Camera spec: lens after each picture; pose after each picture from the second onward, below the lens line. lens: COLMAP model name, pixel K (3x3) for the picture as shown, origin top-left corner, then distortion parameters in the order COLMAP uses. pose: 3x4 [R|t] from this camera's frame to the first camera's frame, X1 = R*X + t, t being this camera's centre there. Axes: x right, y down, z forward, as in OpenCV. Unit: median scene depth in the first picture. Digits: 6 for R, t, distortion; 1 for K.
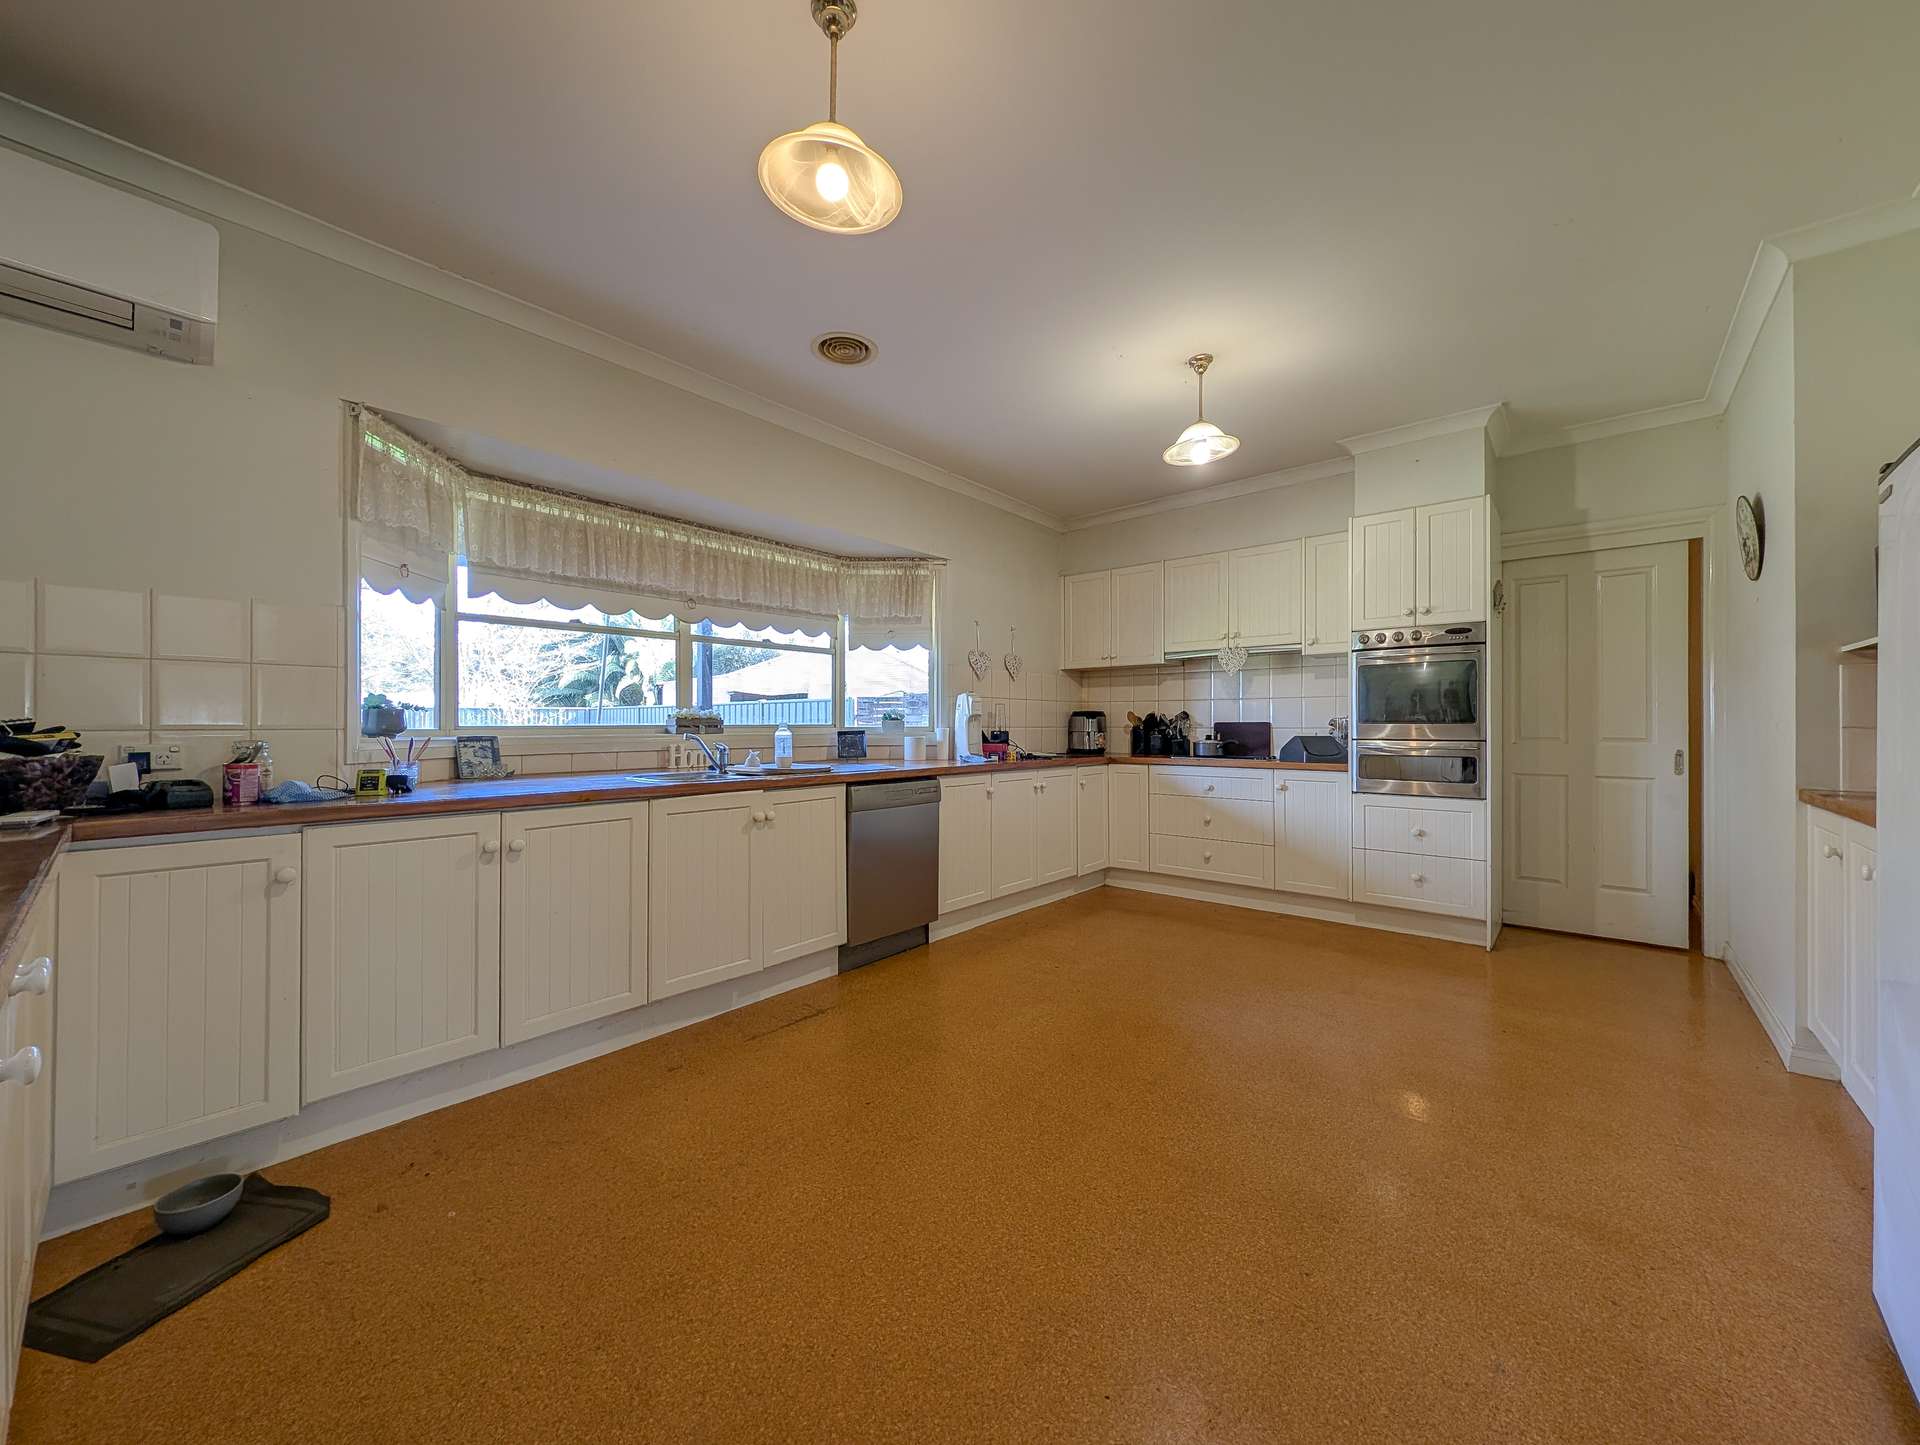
lens RADIAL K [[717.0, 0, 960.0], [0, 717.0, 722.5], [0, 0, 1]] dist [-0.000520, -0.000064]
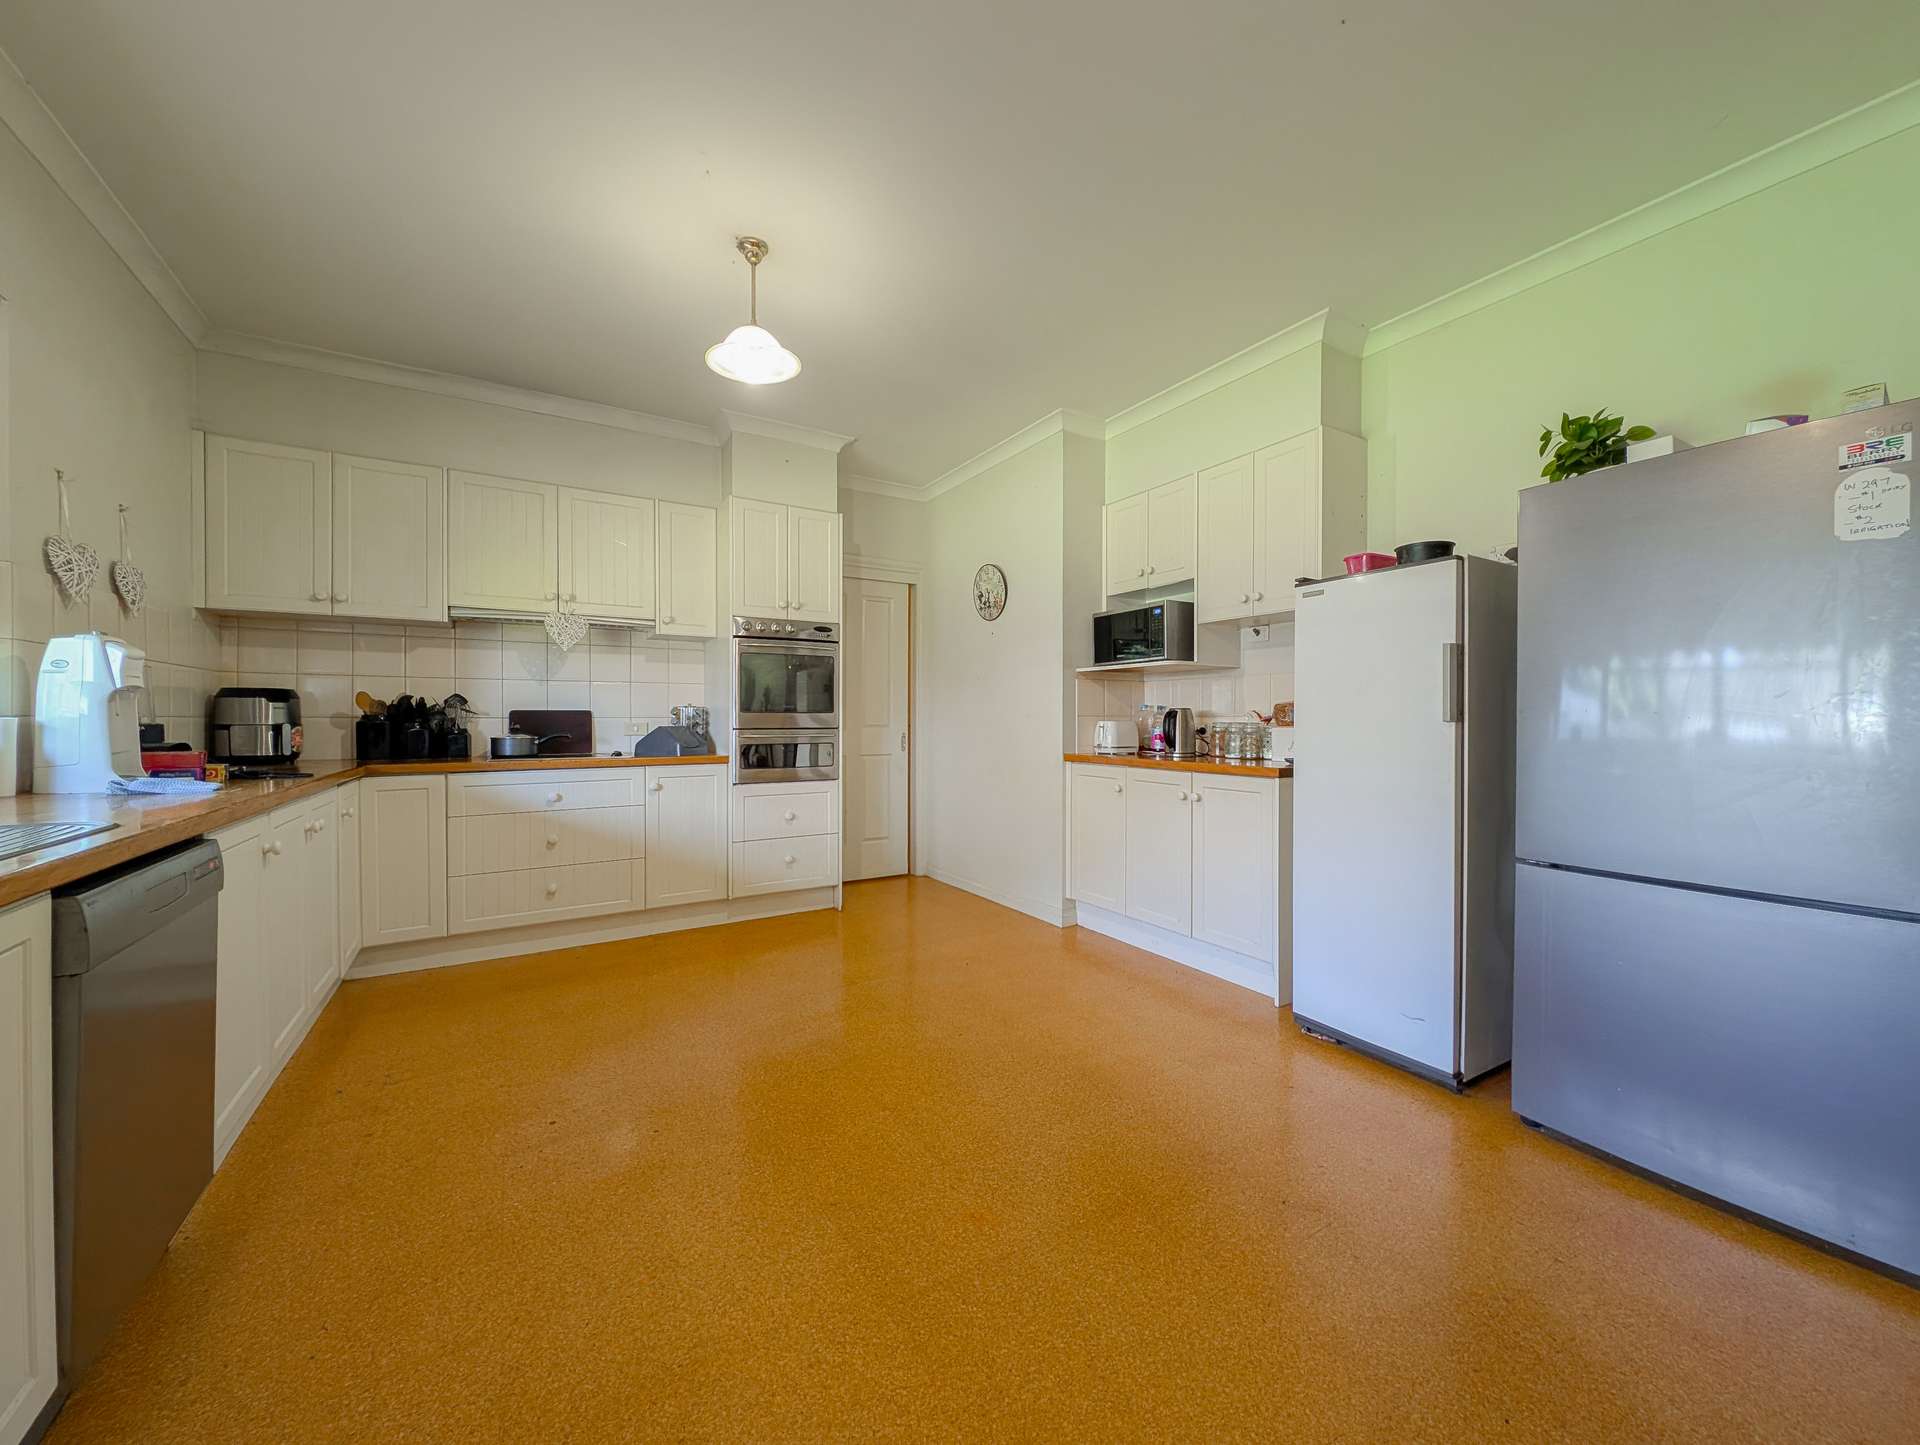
lens RADIAL K [[717.0, 0, 960.0], [0, 717.0, 722.5], [0, 0, 1]] dist [-0.000520, -0.000064]
pose [[0.297854, -0.006029, 0.954592, -0.242329], [-0.004106, 0.999963, 0.007596, 0.005627], [-0.954603, -0.006182, 0.297818, 0.382800]]
